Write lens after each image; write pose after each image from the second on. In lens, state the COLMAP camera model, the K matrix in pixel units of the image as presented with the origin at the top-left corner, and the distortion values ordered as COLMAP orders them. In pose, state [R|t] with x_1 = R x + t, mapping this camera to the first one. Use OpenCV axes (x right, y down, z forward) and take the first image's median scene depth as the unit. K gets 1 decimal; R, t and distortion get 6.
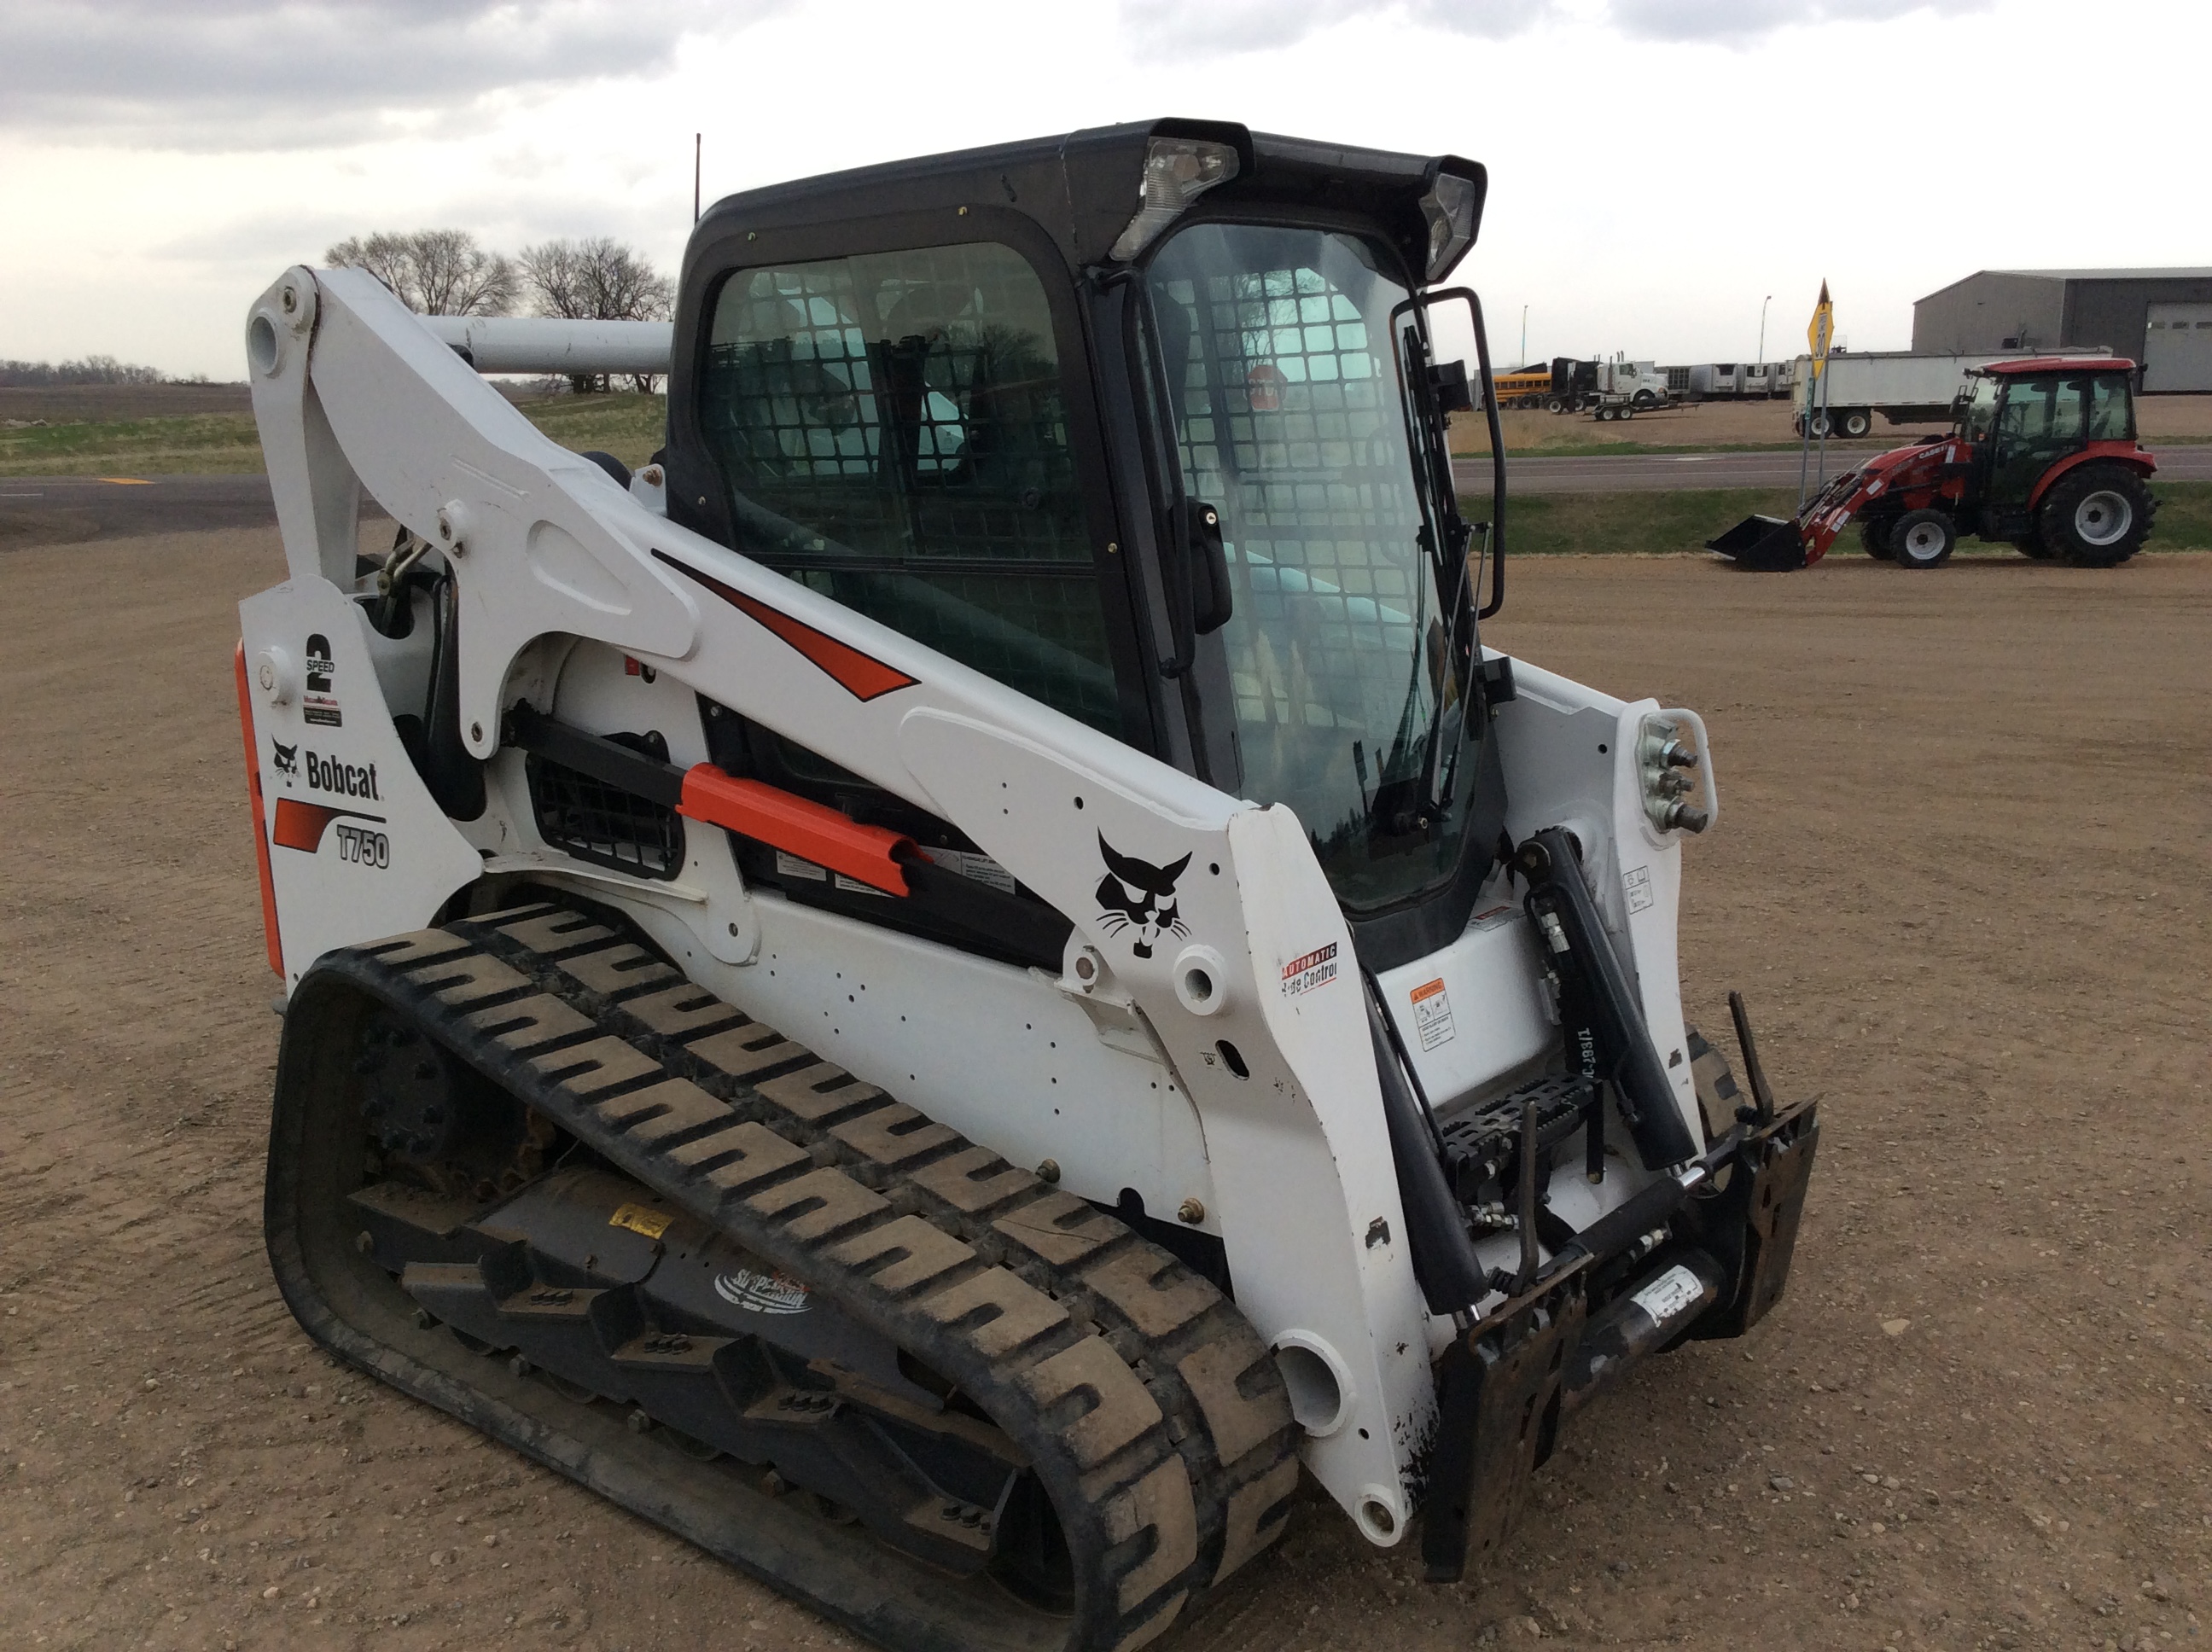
lens RADIAL K [[1951.0, 0, 1097.2], [0, 1951.0, 840.8], [0, 0, 1]] dist [0.178976, -0.337553]
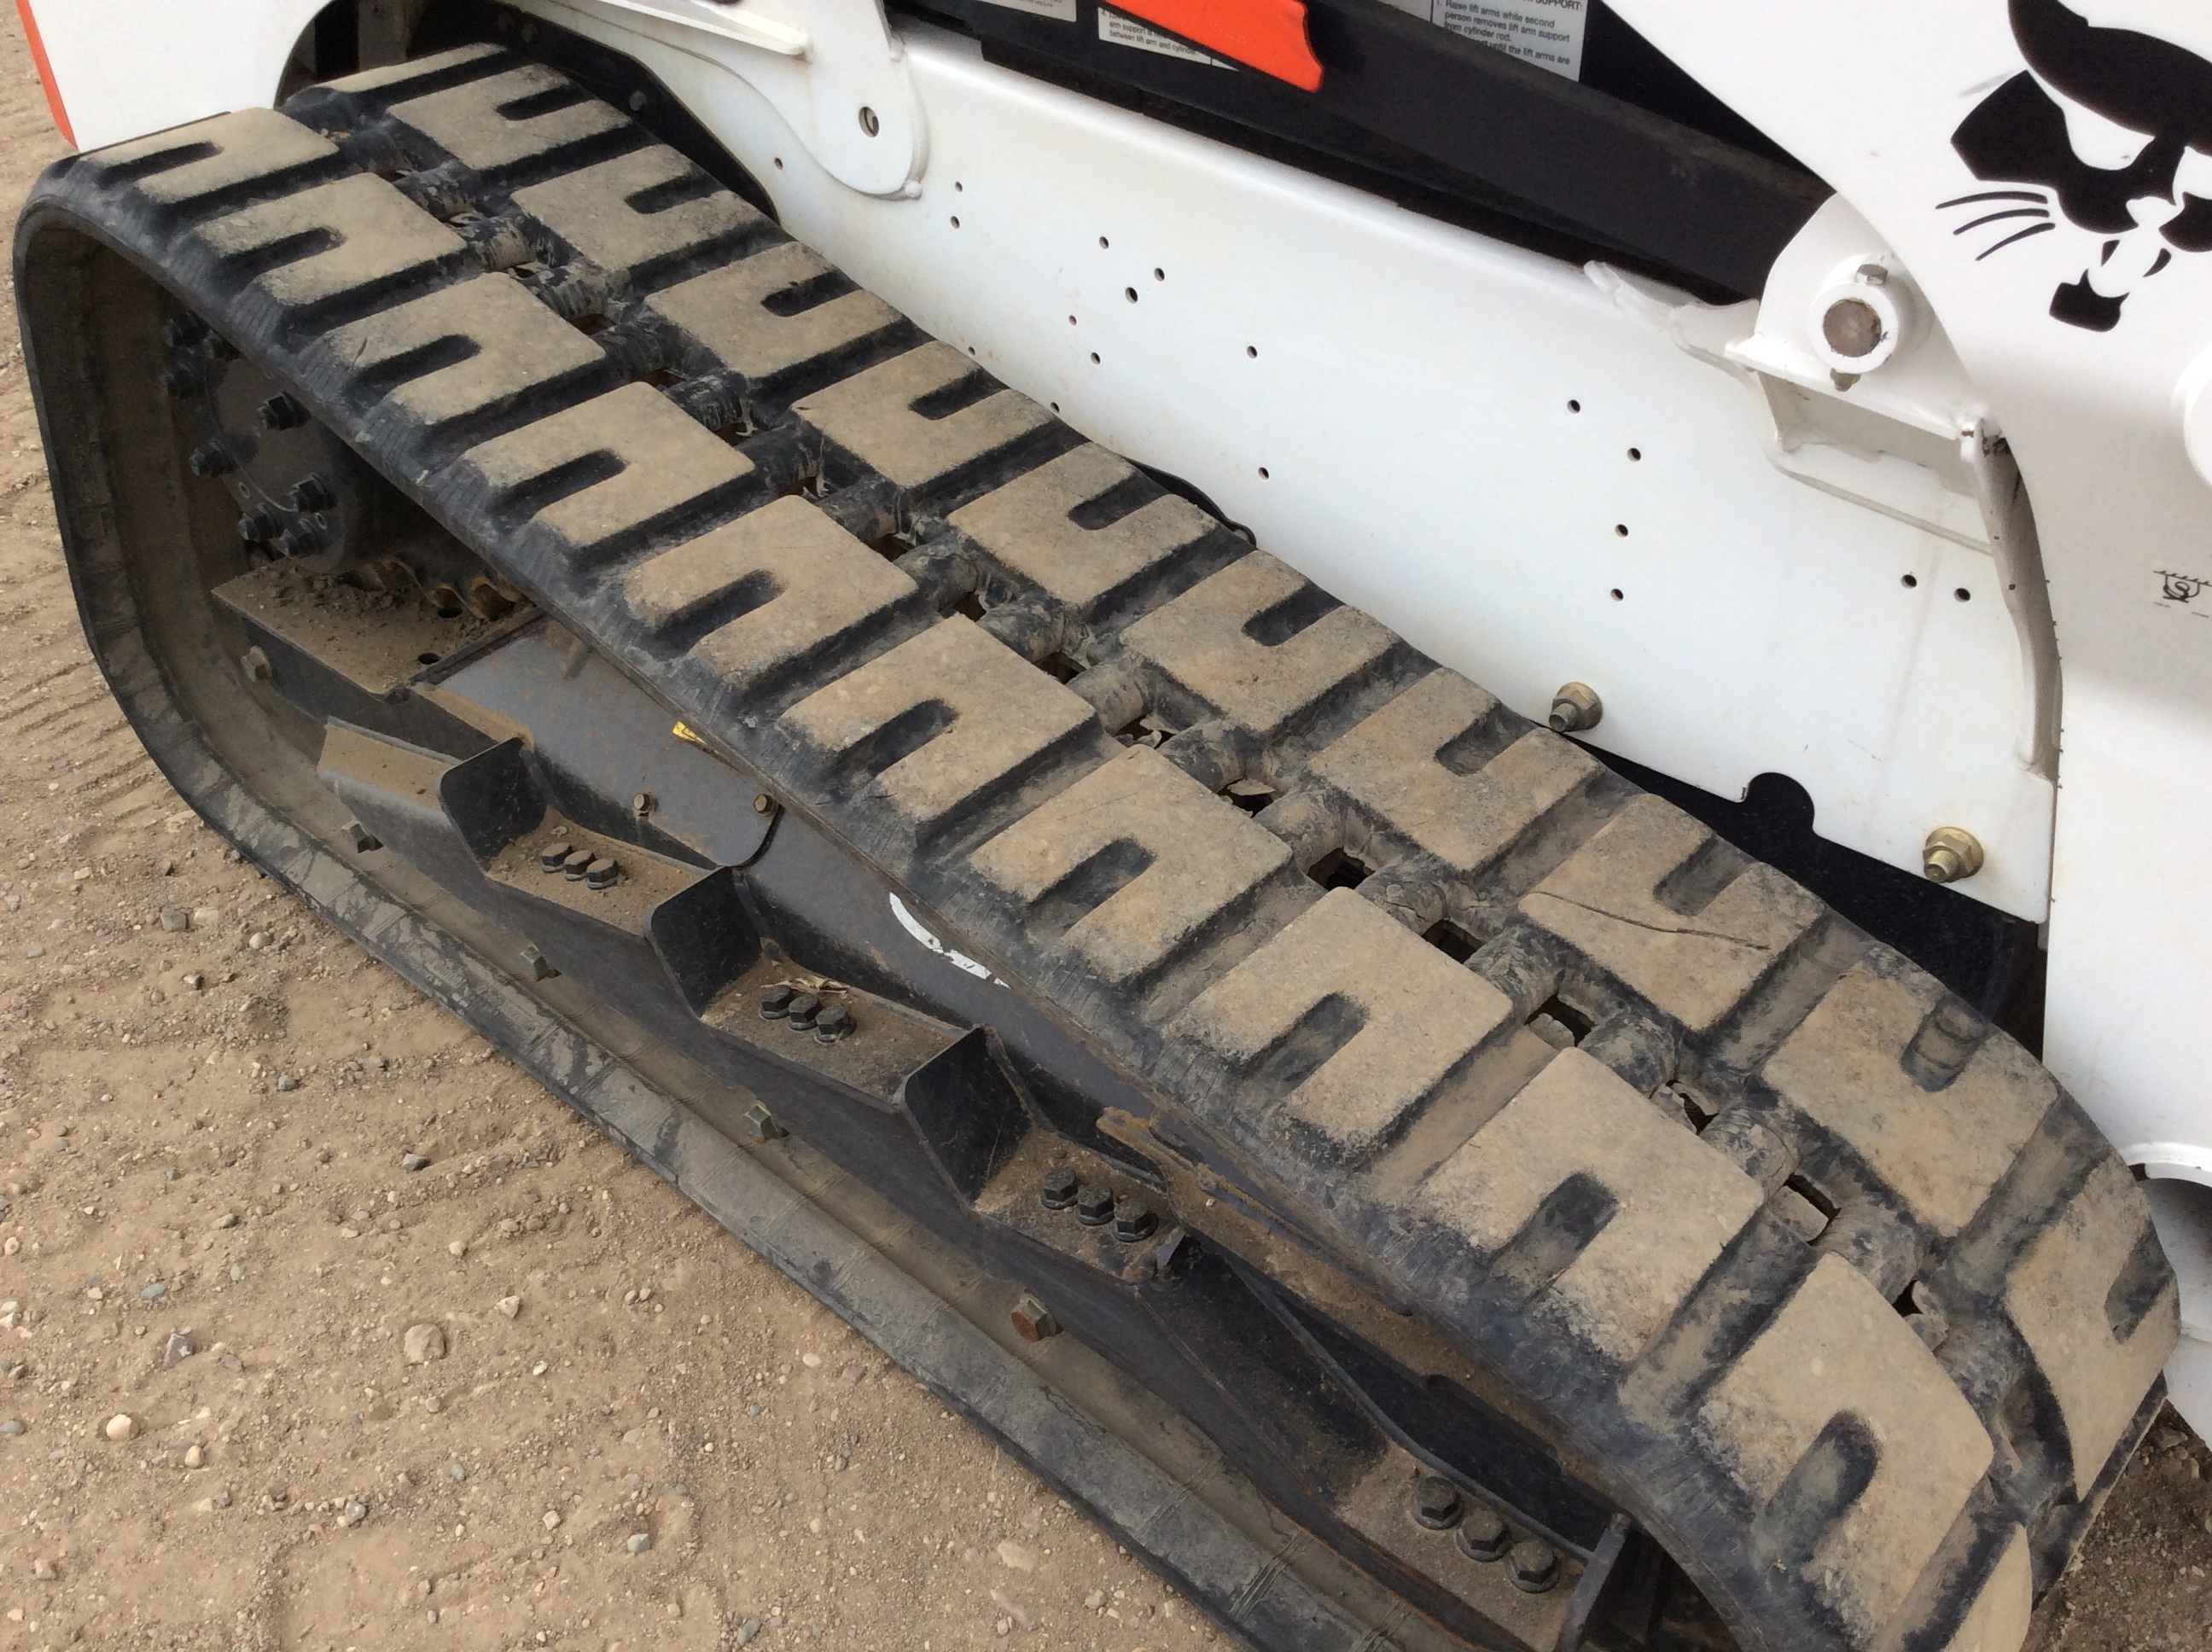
lens RADIAL K [[2014.6, 0, 1081.6], [0, 2014.6, 817.2], [0, 0, 1]] dist [0.148631, -0.306045]
pose [[0.998892, 0.023953, -0.040508, -0.117065], [-0.004377, 0.904333, 0.426804, -0.014865], [0.046856, -0.426154, 0.903436, 0.514889]]
